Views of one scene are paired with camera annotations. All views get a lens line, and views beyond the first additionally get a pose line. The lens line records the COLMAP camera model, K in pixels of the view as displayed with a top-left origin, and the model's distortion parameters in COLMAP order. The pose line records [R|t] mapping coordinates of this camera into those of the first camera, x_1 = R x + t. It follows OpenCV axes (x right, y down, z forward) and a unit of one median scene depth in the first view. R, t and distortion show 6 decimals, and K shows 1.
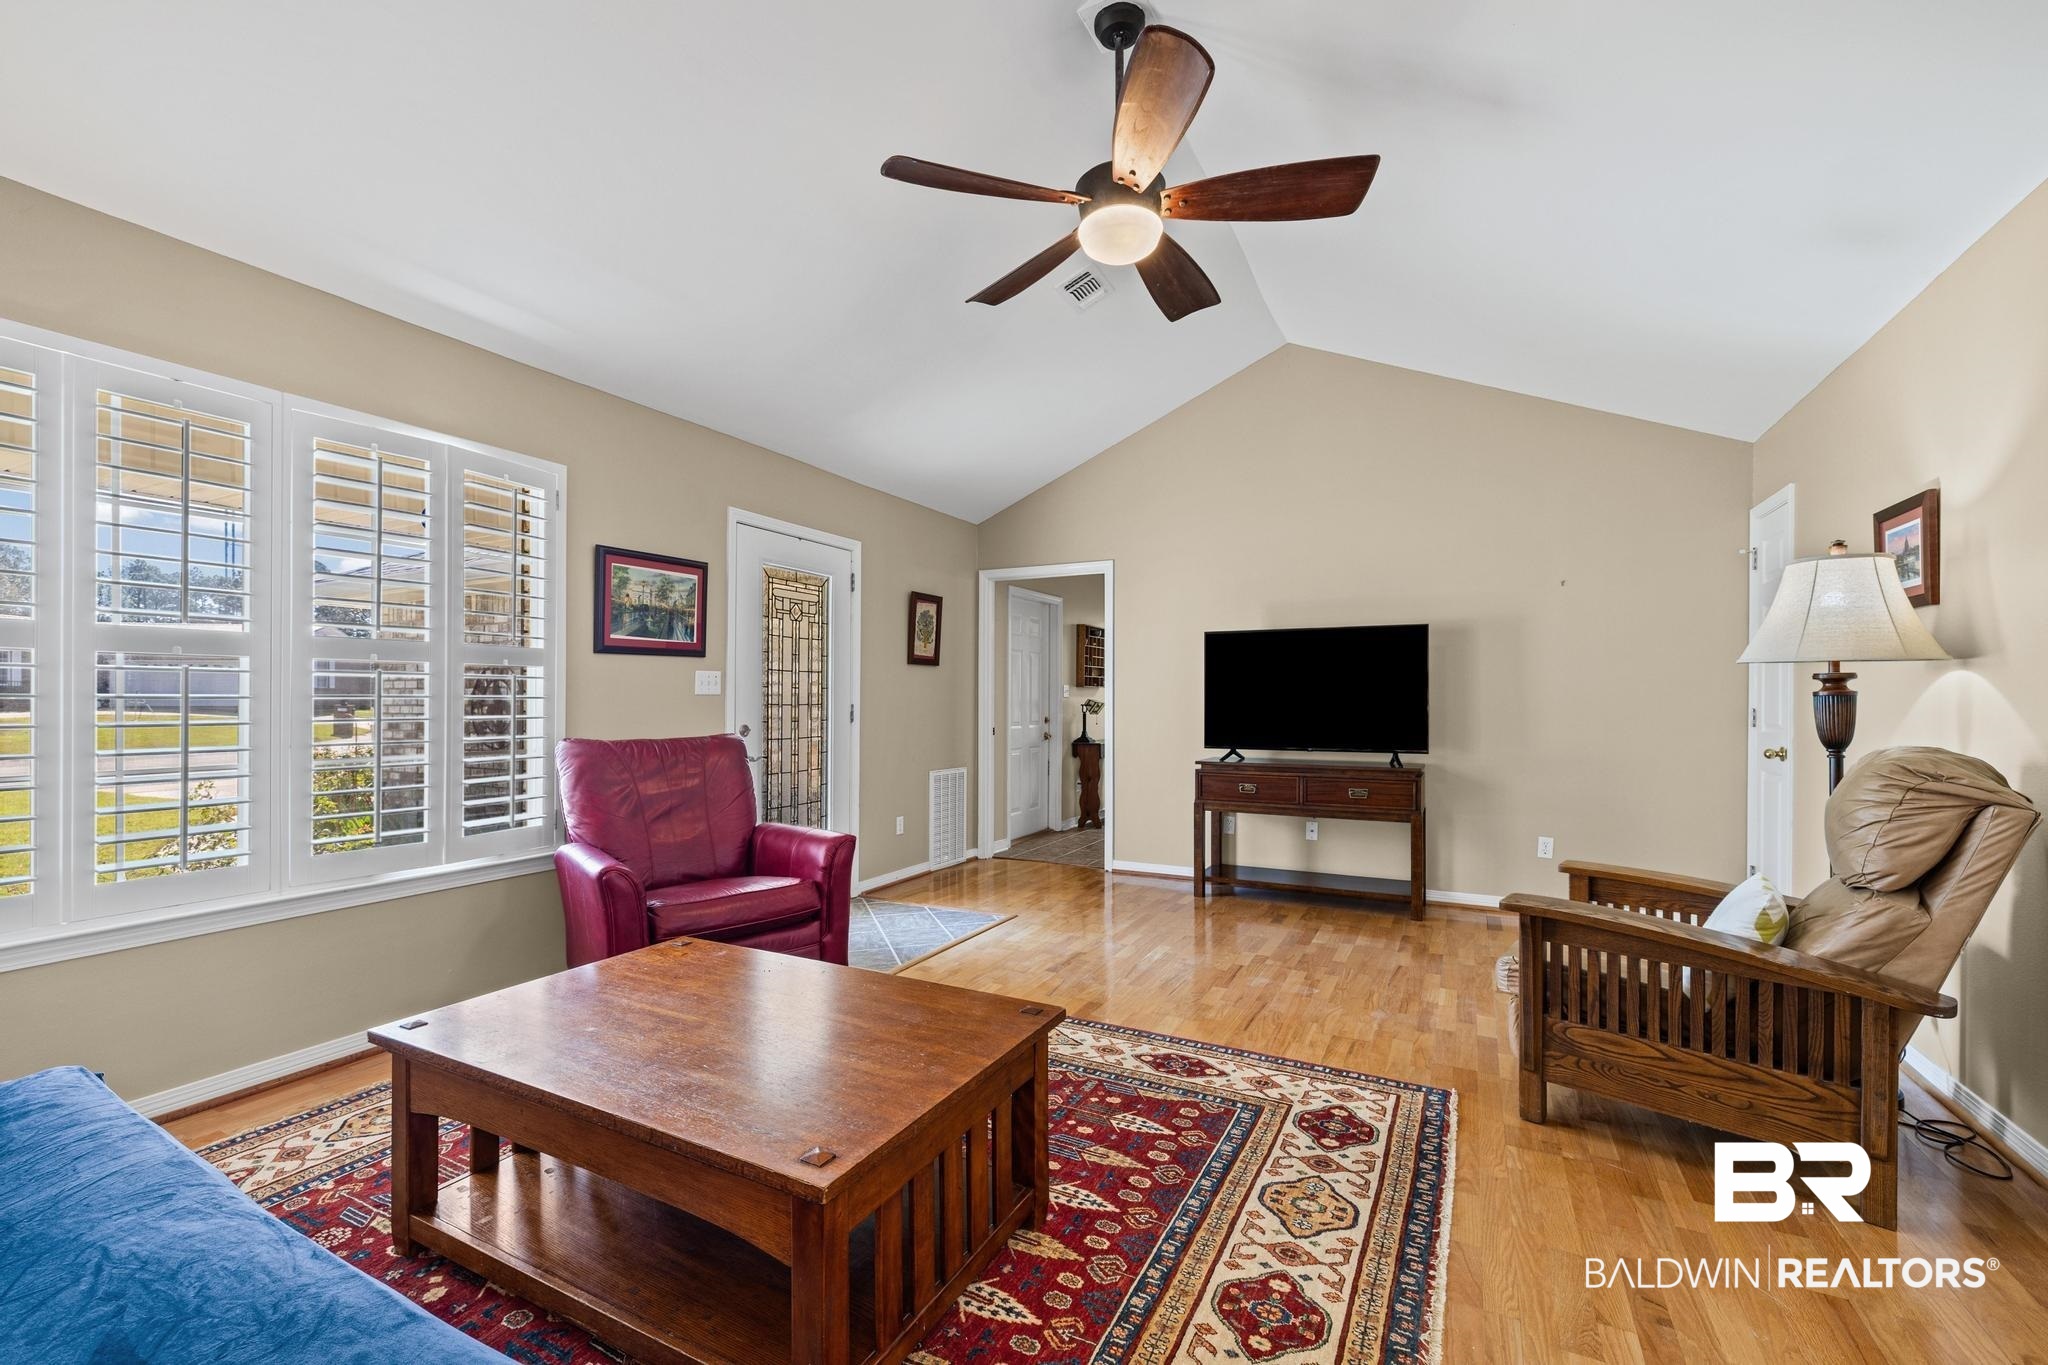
lens RADIAL K [[866.8, 0, 1009.5], [0, 866.8, 707.2], [0, 0, 1]] dist [0.004793, 0.001038]
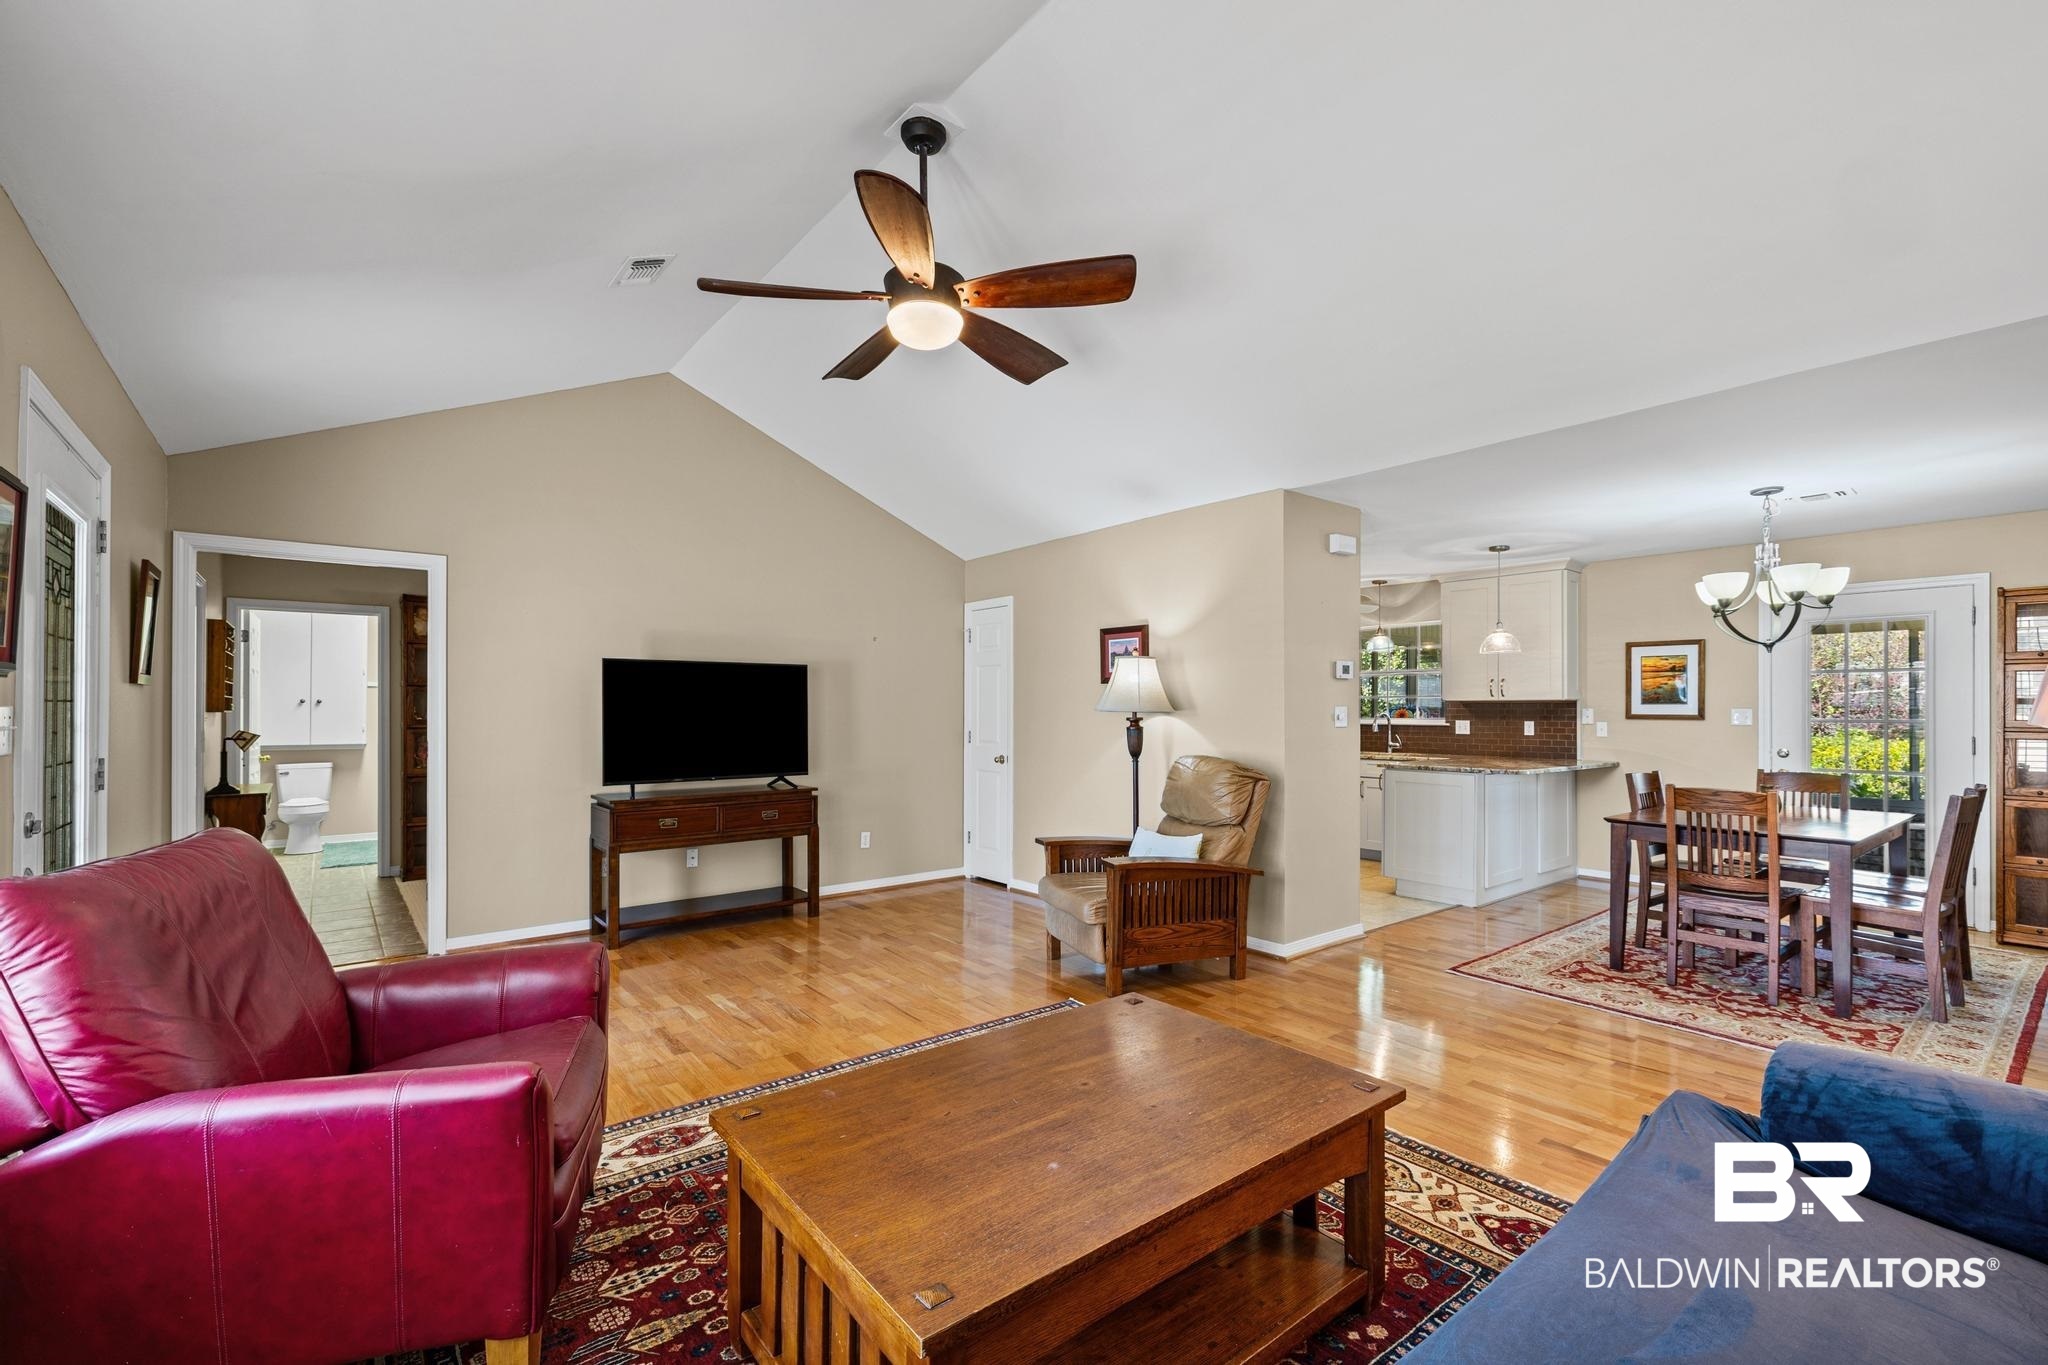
lens RADIAL K [[872.8, 0, 1019.4], [0, 872.8, 713.0], [0, 0, 1]] dist [0.010803, -0.000081]
pose [[0.399538, -0.004714, 0.916705, -0.878224], [0.008168, 0.999965, 0.001582, -0.052731], [-0.916680, 0.006856, 0.399562, 0.465357]]
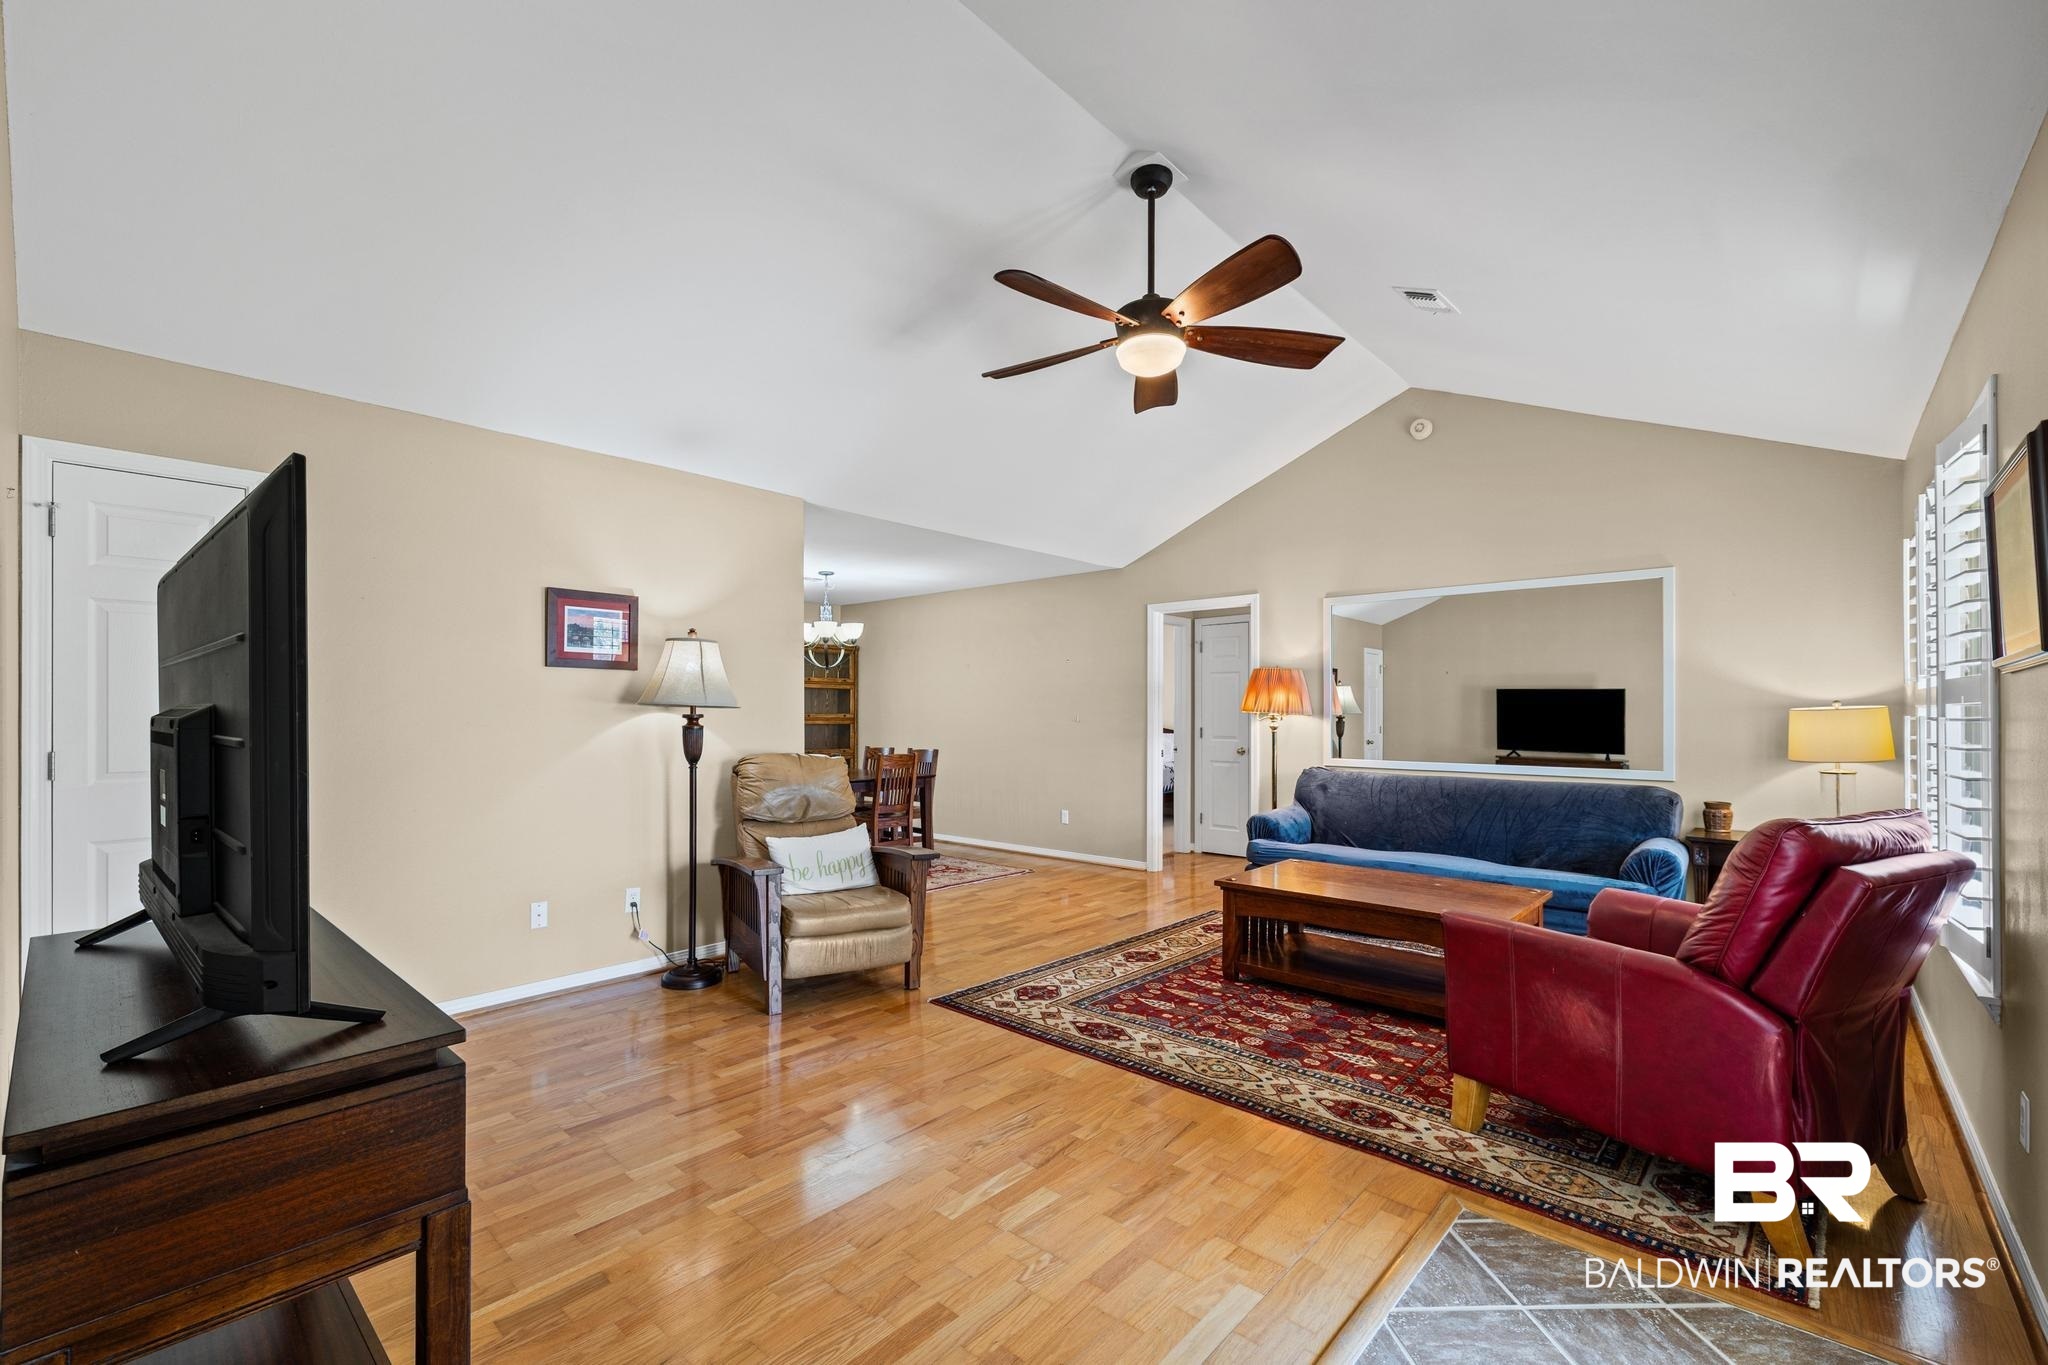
lens RADIAL K [[866.6, 0, 1008.1], [0, 866.6, 711.9], [0, 0, 1]] dist [-0.000421, -0.000314]
pose [[-0.967497, -0.003220, 0.252863, 0.014189], [-0.000786, 0.999952, 0.009727, -0.057498], [-0.252883, 0.009212, -0.967453, 2.317331]]
